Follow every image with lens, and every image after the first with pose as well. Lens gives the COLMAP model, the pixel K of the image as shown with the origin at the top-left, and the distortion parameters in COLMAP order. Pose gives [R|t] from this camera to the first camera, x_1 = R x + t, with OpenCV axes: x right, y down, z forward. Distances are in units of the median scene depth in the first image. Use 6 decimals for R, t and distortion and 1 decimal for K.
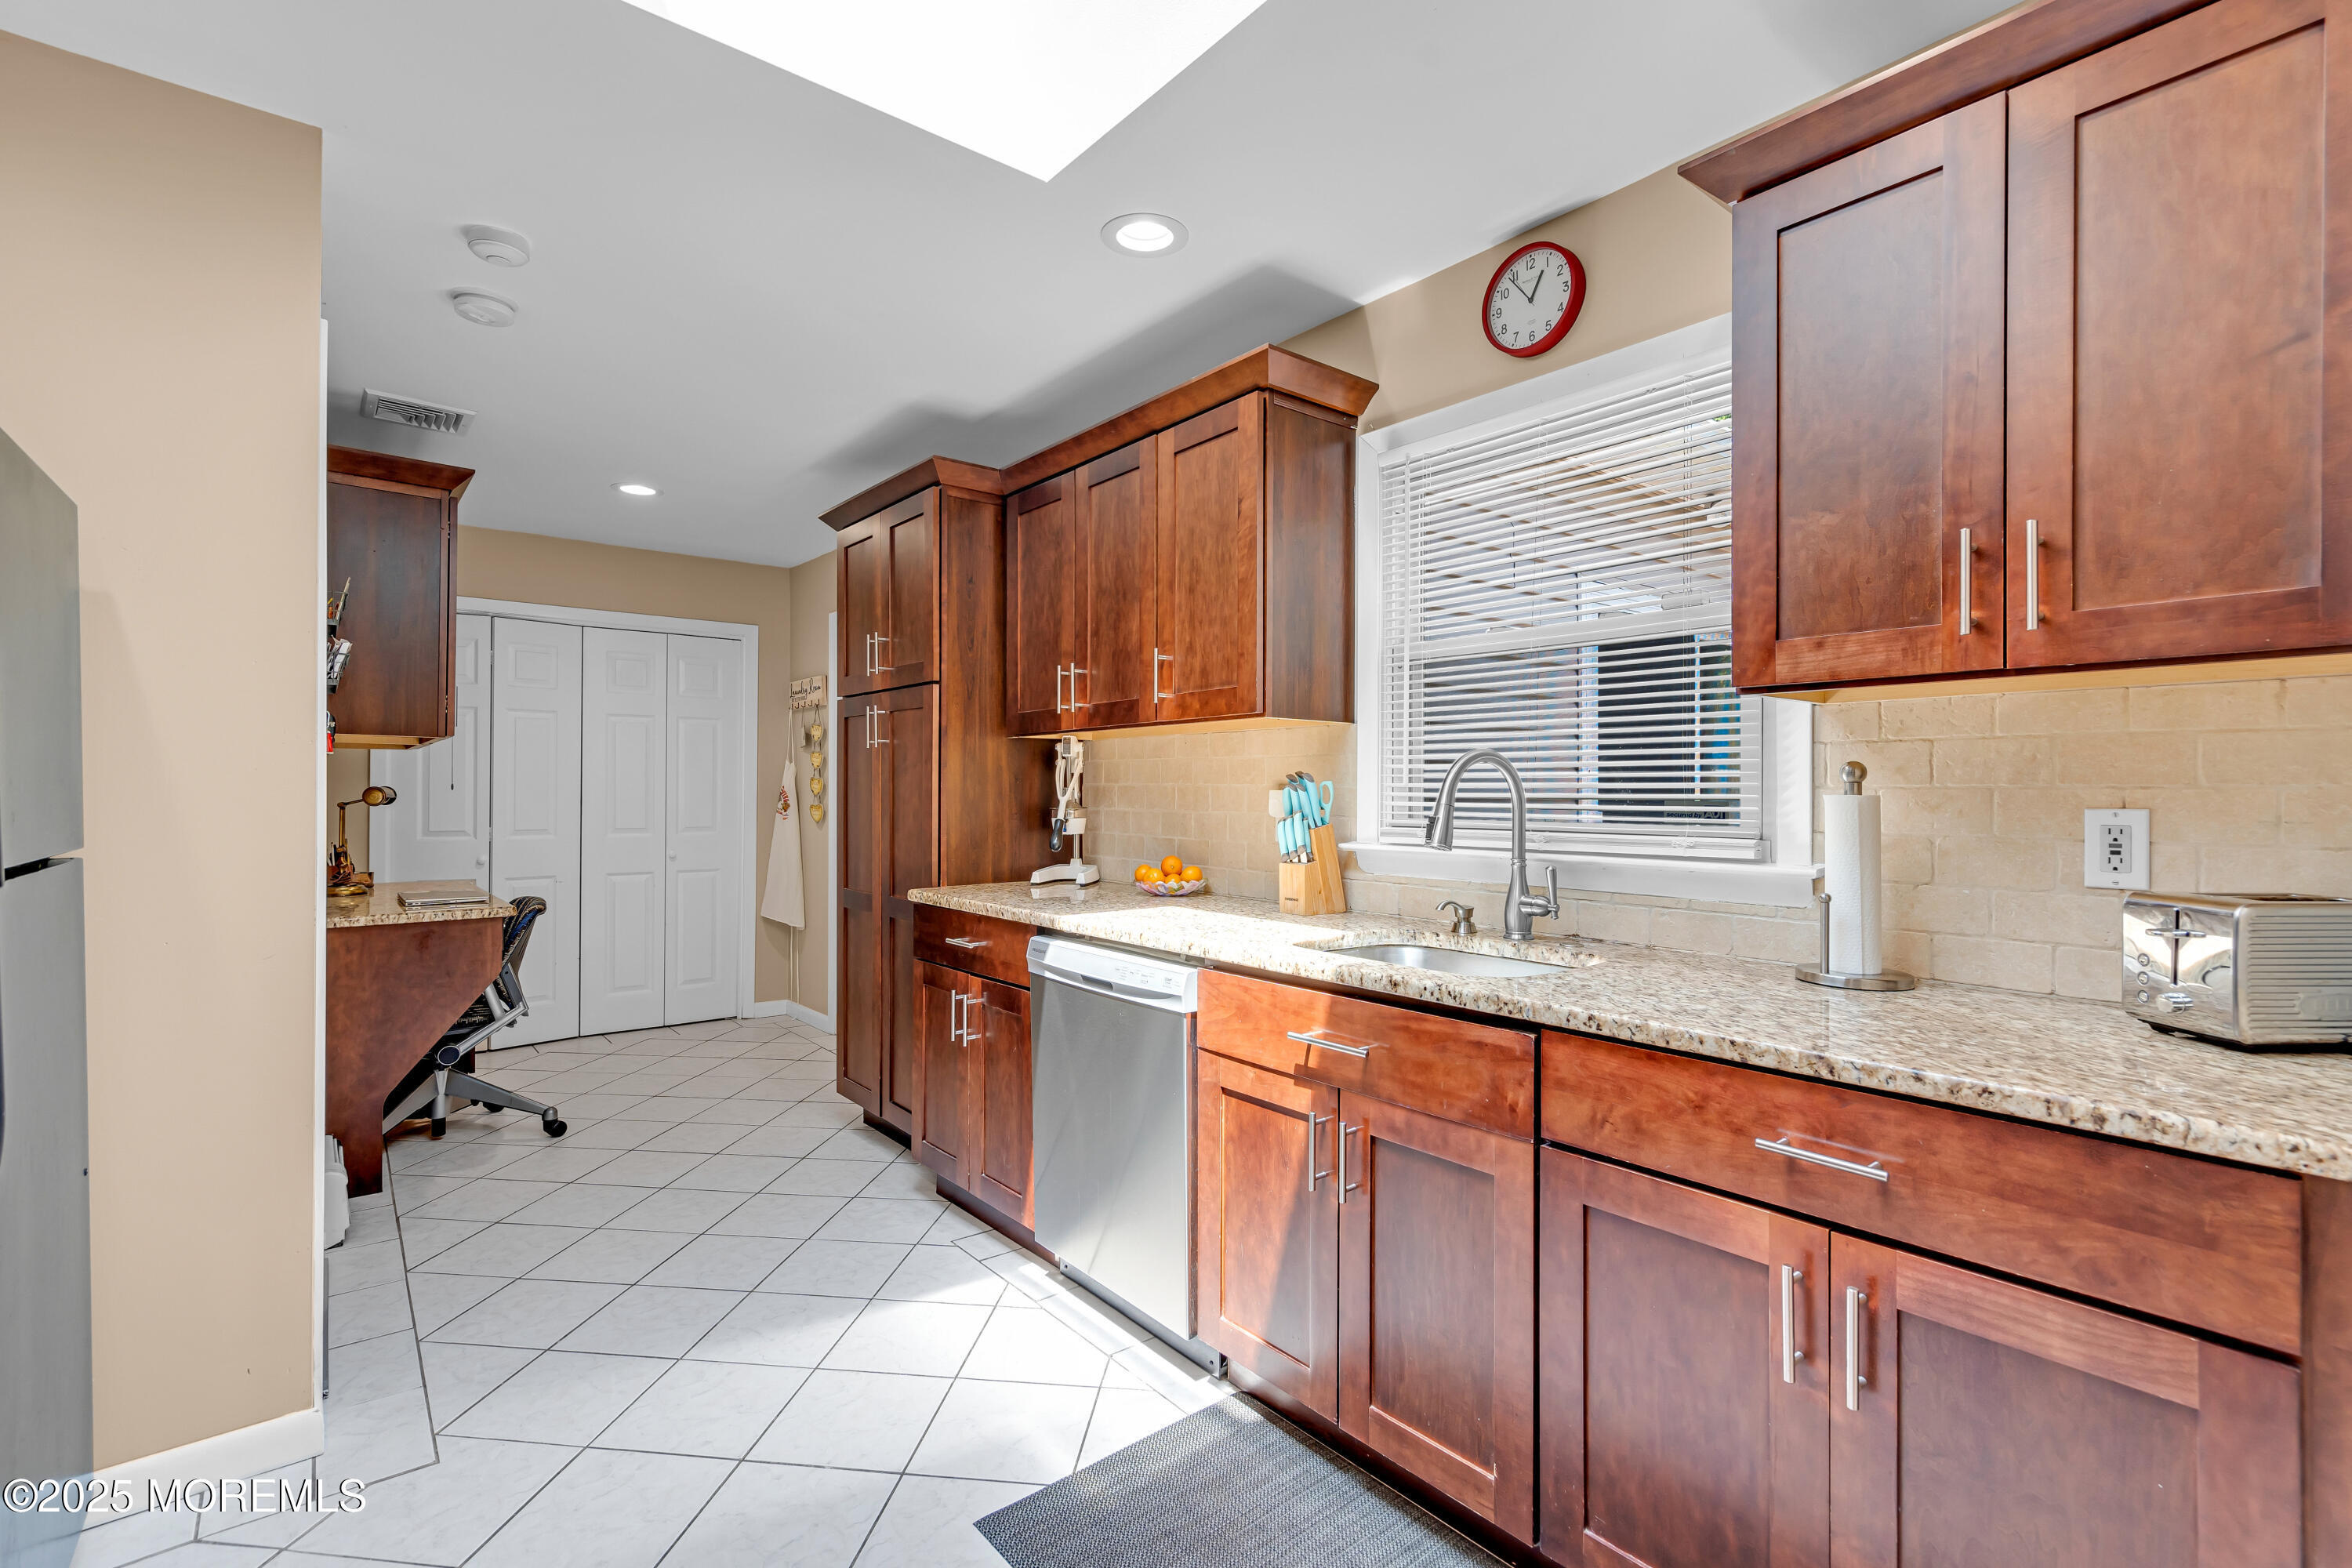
lens RADIAL K [[1045.3, 0, 1176.0], [0, 1045.3, 784.0], [0, 0, 1]] dist [-0.000052, 0.000068]
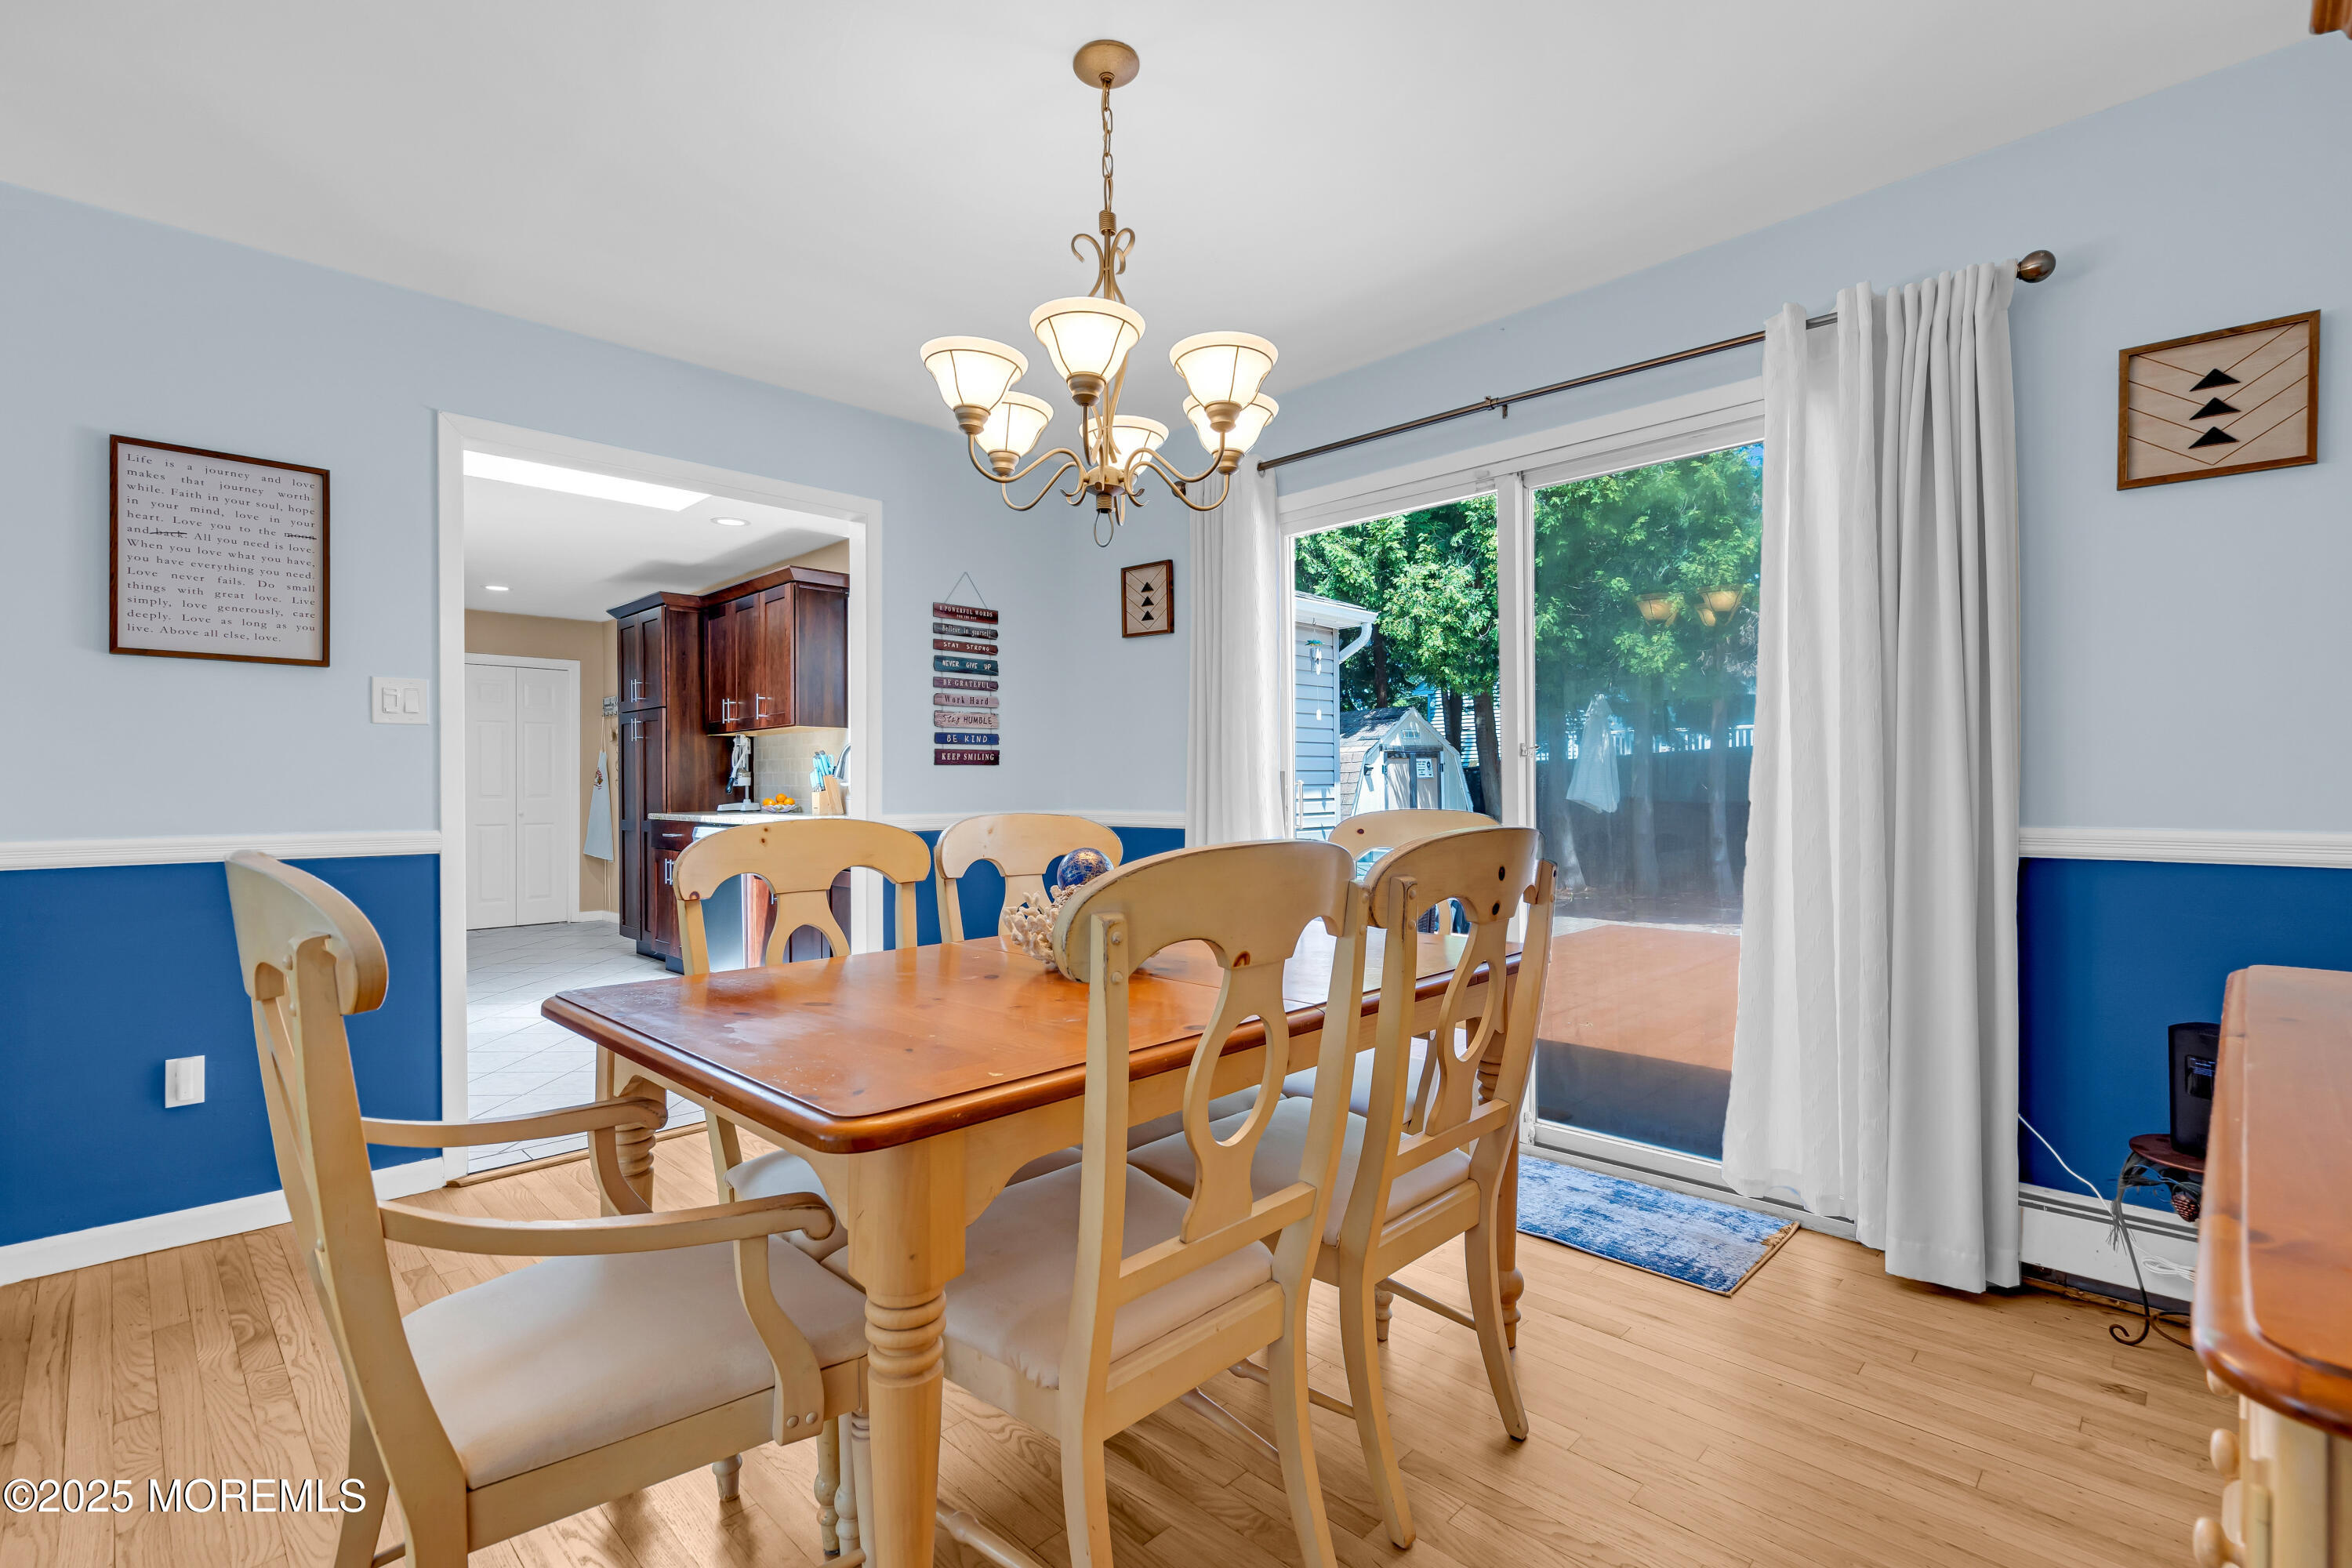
lens RADIAL K [[1066.9, 0, 1176.0], [0, 1066.9, 784.0], [0, 0, 1]] dist [-0.001943, -0.000162]
pose [[0.994814, -0.010721, 0.101144, 0.466107], [0.010103, 0.999927, 0.006615, 0.037747], [-0.101208, -0.005558, 0.994850, -0.963593]]
